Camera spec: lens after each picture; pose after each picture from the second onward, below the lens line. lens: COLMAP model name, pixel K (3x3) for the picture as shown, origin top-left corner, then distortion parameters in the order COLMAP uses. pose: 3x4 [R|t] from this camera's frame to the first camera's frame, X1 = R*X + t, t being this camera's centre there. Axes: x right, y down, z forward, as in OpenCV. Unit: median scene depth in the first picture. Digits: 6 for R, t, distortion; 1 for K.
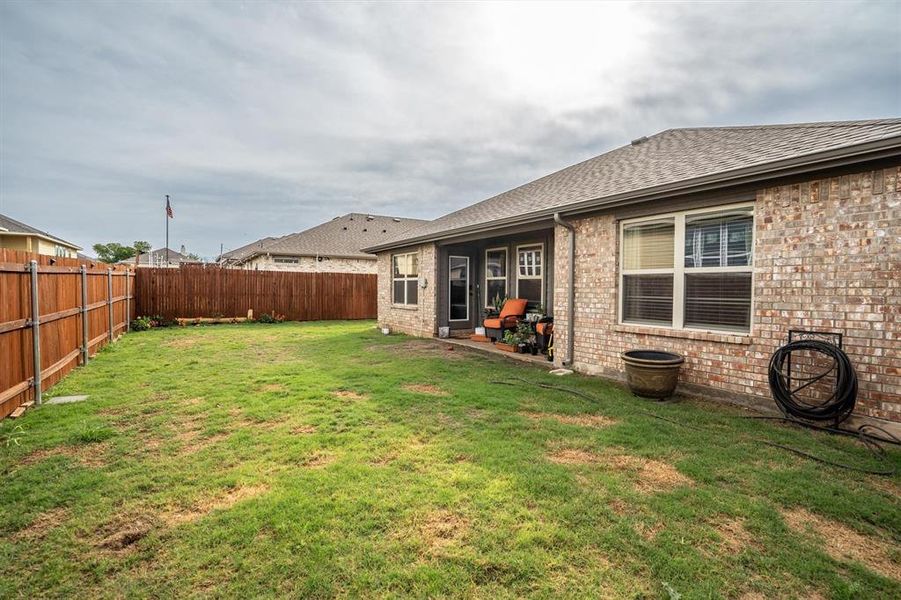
lens RADIAL K [[421.6, 0, 455.3], [0, 421.6, 299.1], [0, 0, 1]] dist [-0.044485, 0.000004]
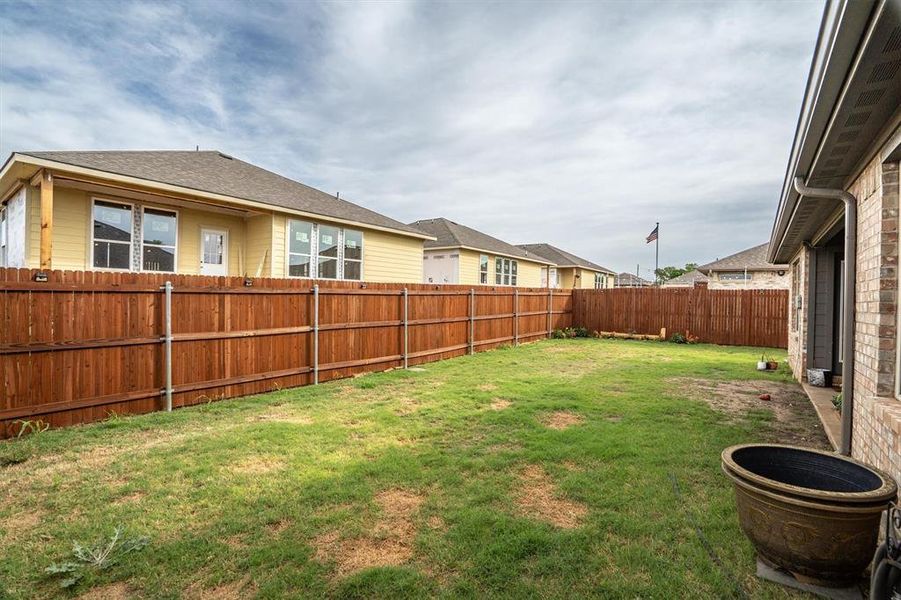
lens RADIAL K [[421.6, 0, 455.7], [0, 421.6, 304.1], [0, 0, 1]] dist [-0.044485, 0.000004]
pose [[0.374552, 0.009264, -0.927159, 0.258426], [-0.042018, 0.999092, -0.006992, -0.004983], [0.926253, 0.041576, 0.374602, 0.179351]]
